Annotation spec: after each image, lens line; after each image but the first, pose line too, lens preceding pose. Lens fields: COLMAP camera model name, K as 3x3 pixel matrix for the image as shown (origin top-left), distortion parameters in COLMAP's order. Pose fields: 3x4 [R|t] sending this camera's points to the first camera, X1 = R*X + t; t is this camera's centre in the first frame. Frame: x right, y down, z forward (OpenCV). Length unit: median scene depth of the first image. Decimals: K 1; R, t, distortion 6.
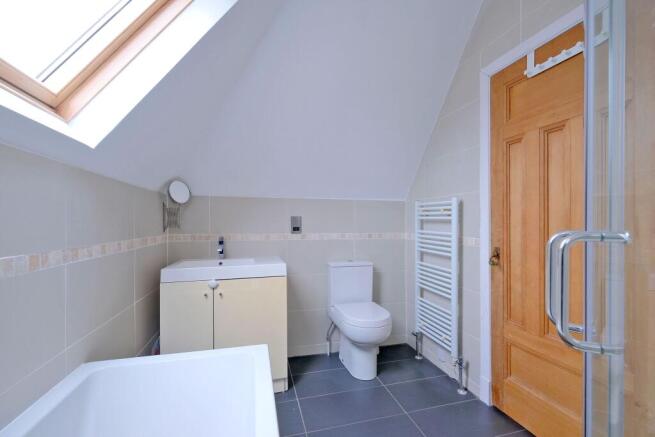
lens RADIAL K [[287.7, 0, 330.8], [0, 287.7, 220.9], [0, 0, 1]] dist [-0.001339, -0.000210]
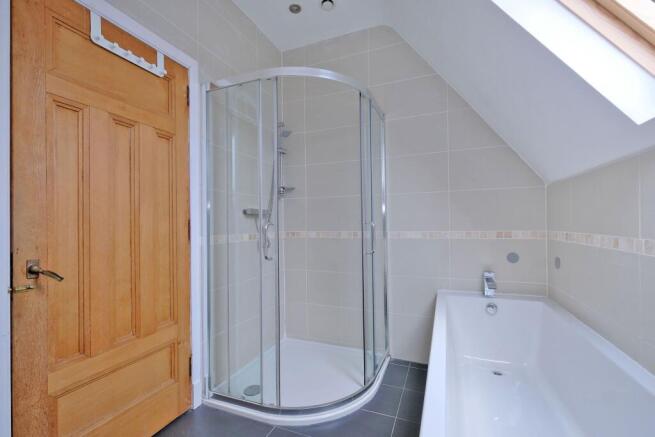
lens RADIAL K [[287.7, 0, 330.8], [0, 287.7, 220.9], [0, 0, 1]] dist [-0.001339, -0.000210]
pose [[-0.809391, 0.008090, 0.587215, -0.328983], [0.003669, 0.999955, -0.008719, 0.019834], [-0.587259, -0.004903, -0.809384, 1.268556]]
